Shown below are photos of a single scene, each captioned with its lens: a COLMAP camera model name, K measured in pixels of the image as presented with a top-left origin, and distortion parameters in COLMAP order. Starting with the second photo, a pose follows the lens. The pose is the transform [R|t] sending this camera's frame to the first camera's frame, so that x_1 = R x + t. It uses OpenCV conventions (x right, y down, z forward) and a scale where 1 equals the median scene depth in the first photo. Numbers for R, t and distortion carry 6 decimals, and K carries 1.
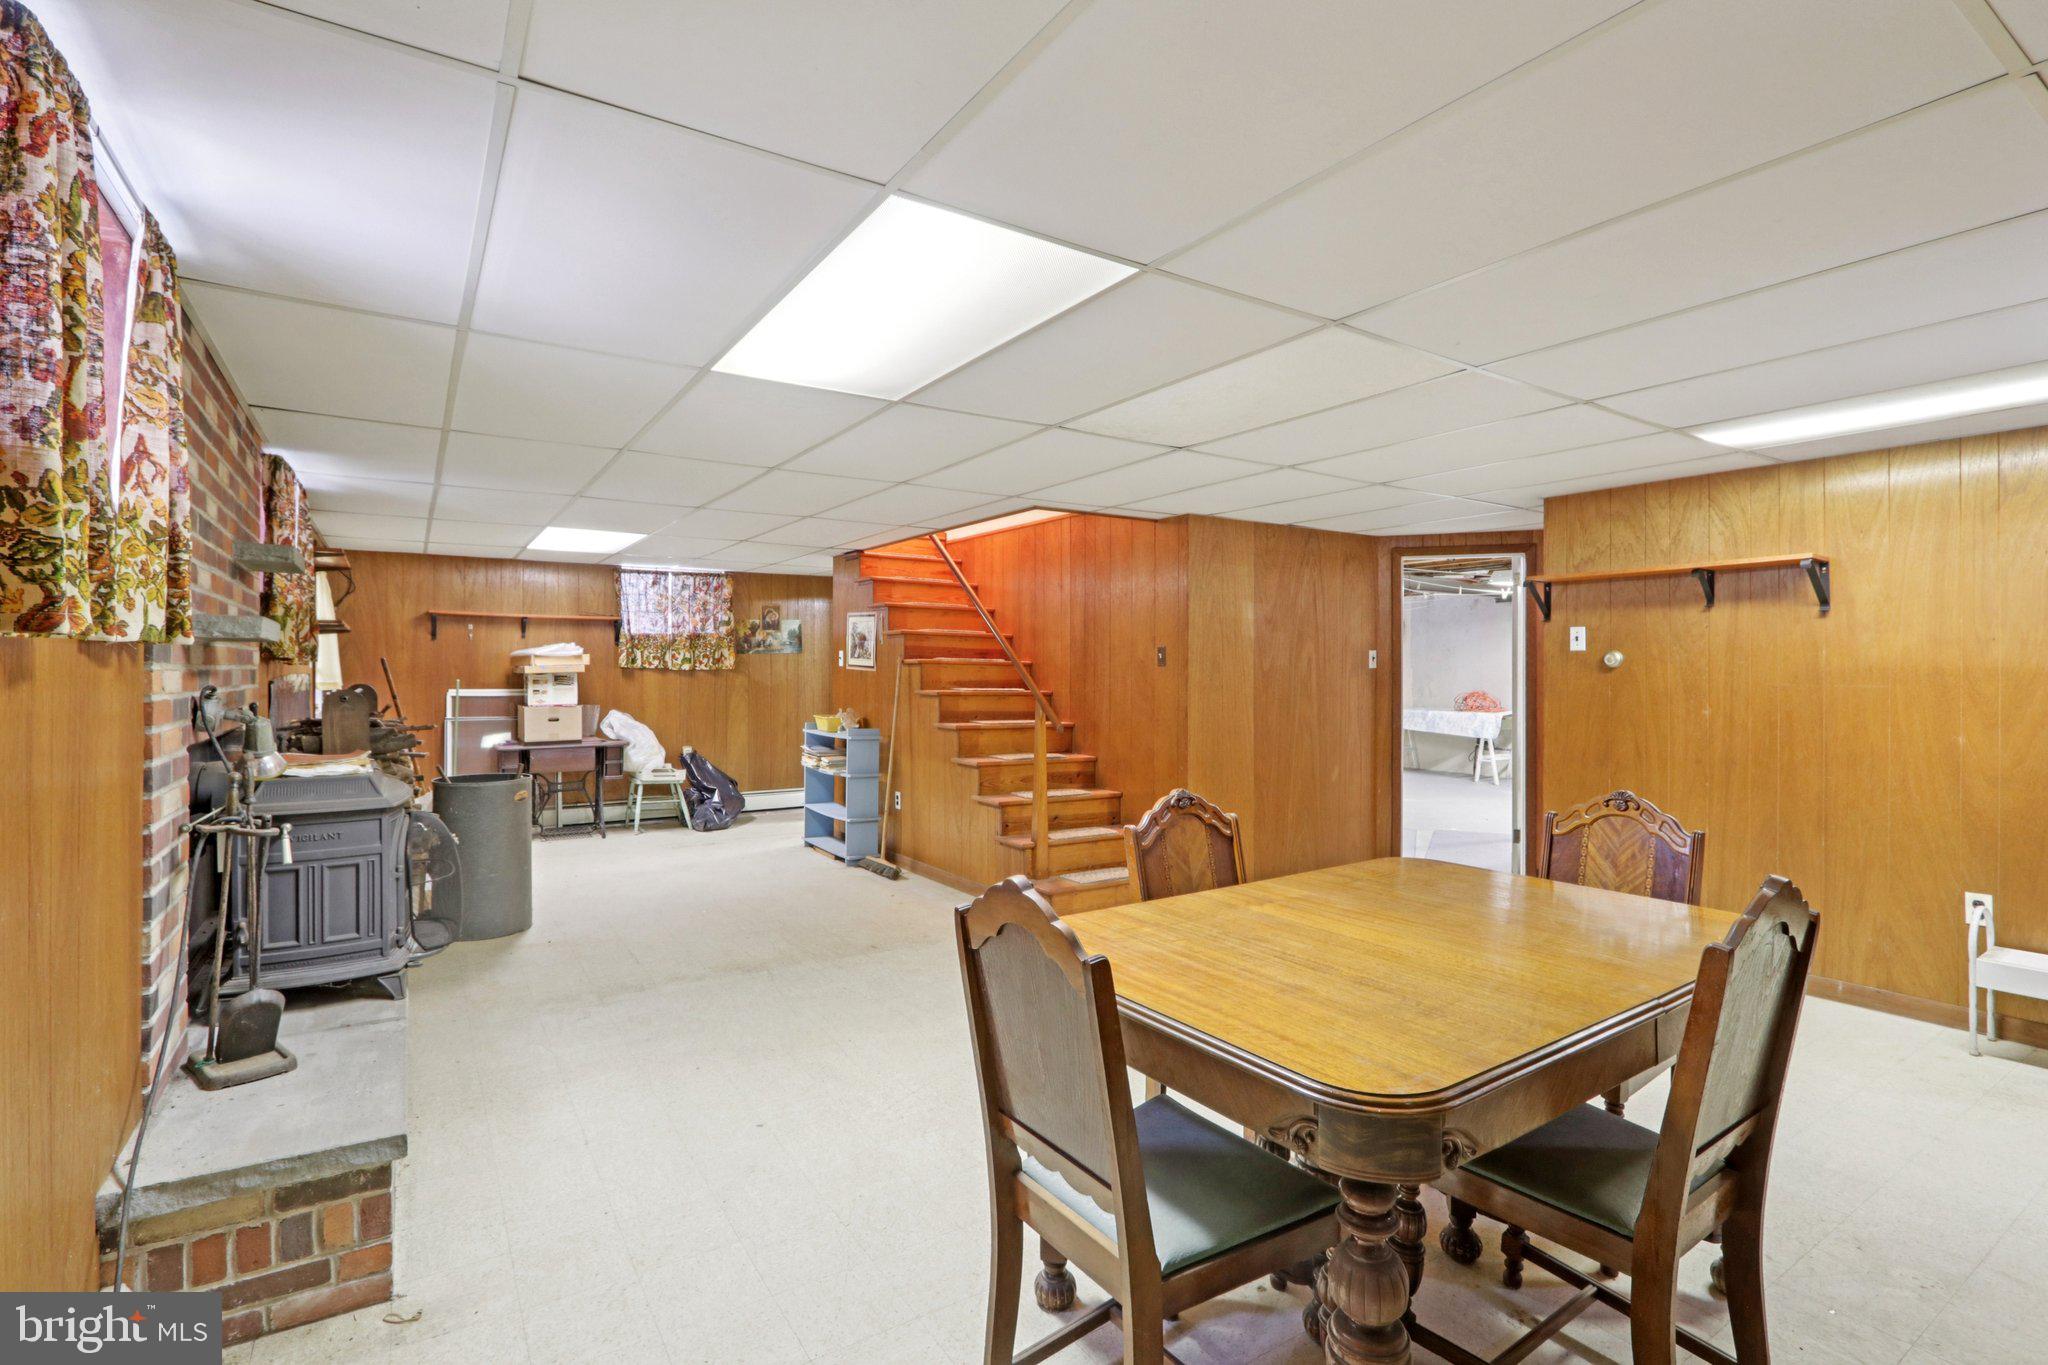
lens RADIAL K [[953.2, 0, 1012.0], [0, 953.2, 673.9], [0, 0, 1]] dist [-0.021234, 0.005014]
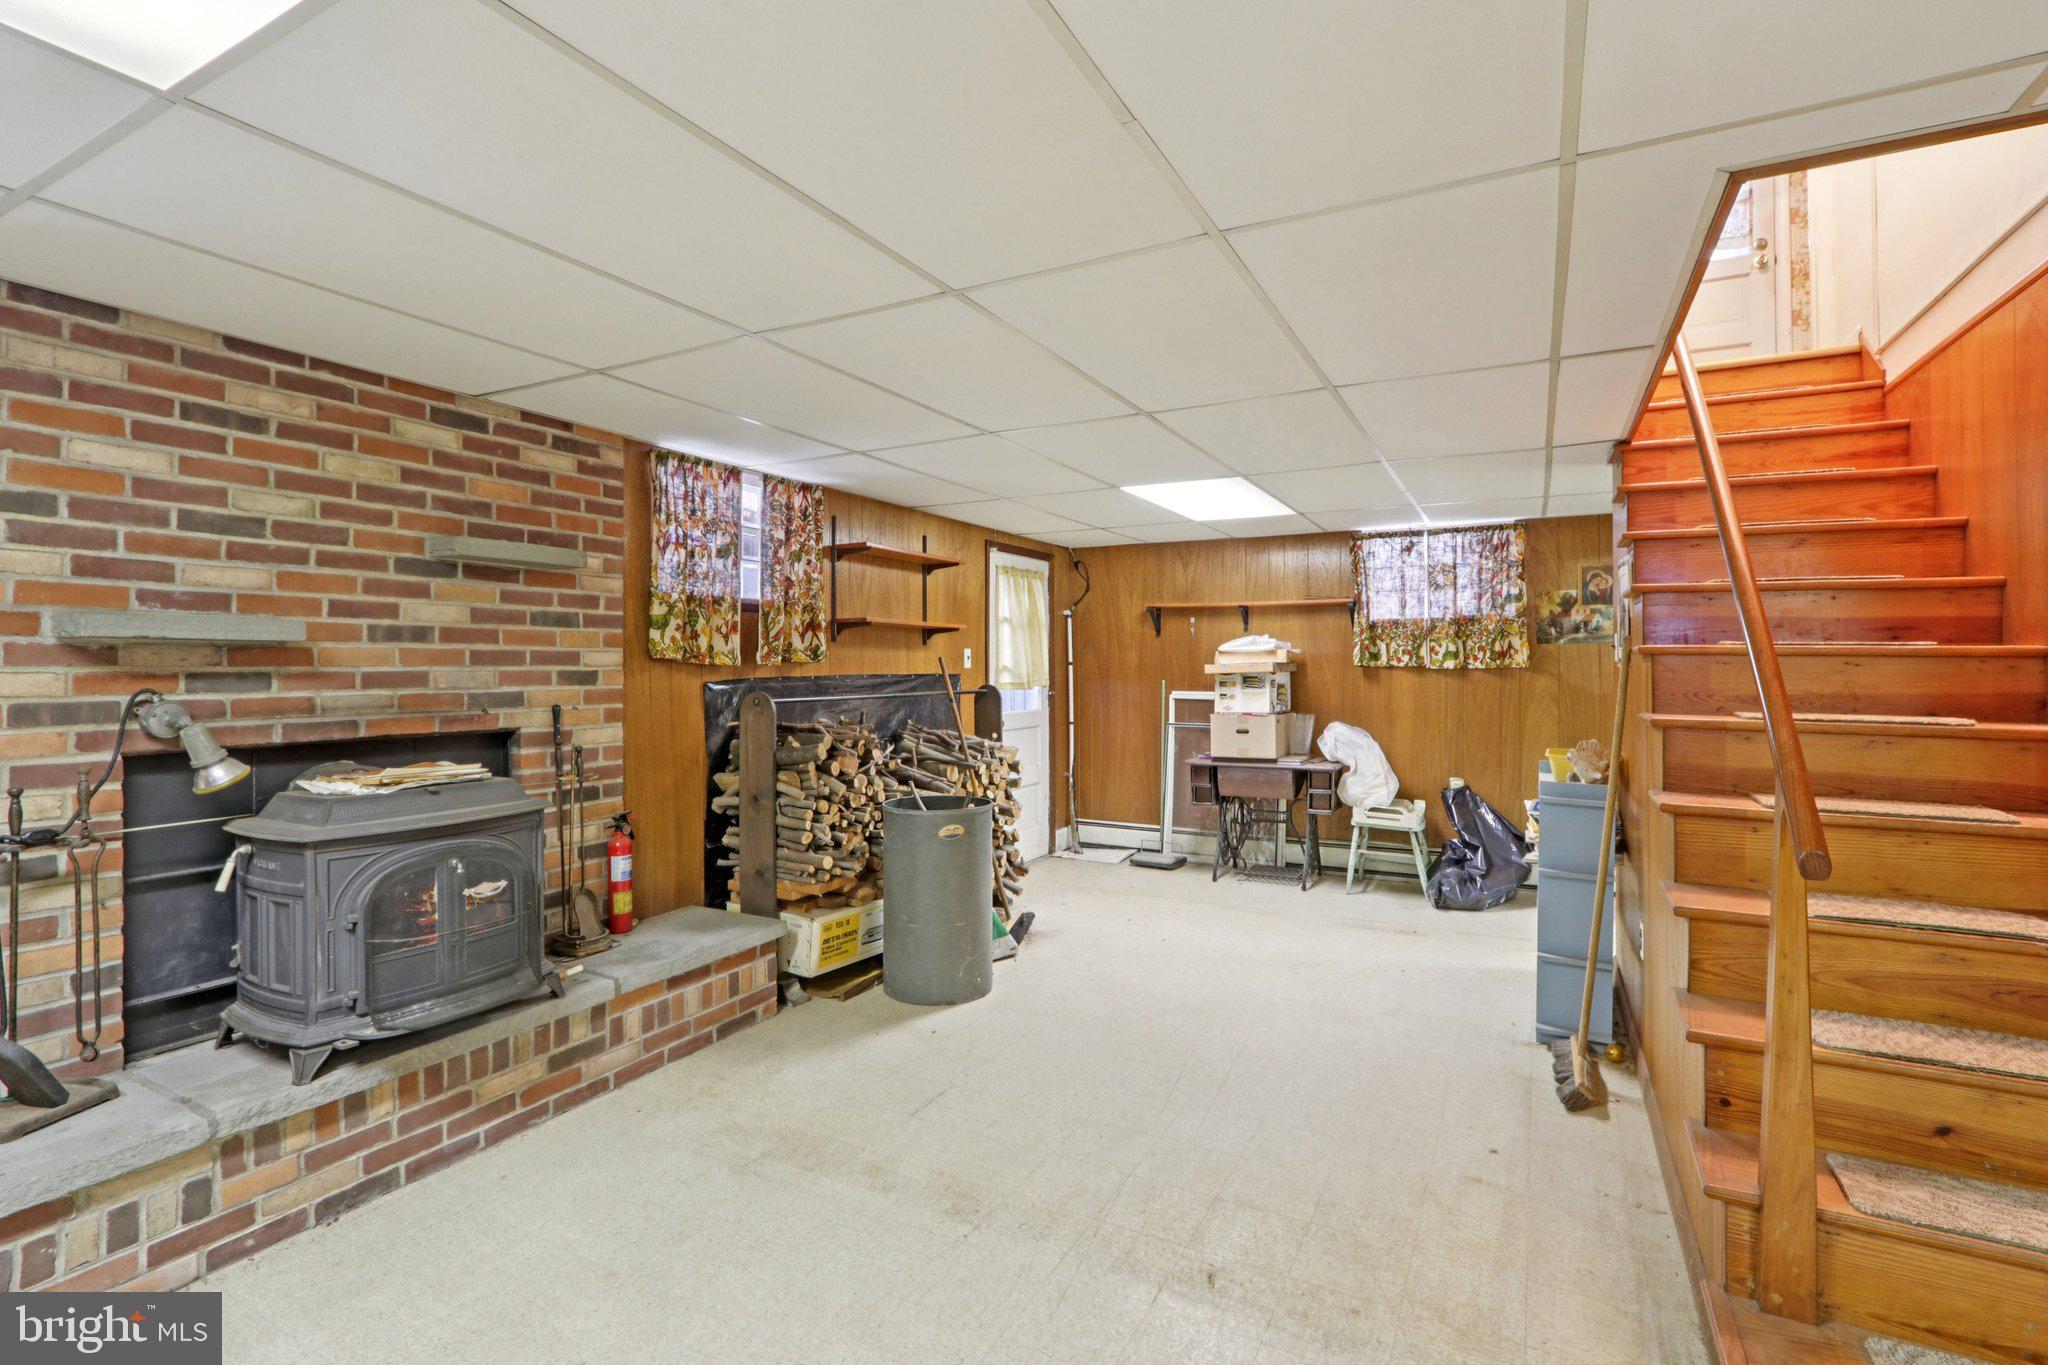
lens RADIAL K [[953.2, 0, 1024.7], [0, 953.2, 673.2], [0, 0, 1]] dist [-0.021234, 0.005014]
pose [[0.483954, 0.001807, -0.875092, 0.123575], [-0.001076, 0.999998, 0.001470, -0.001596], [0.875093, 0.000230, 0.483955, 0.418542]]
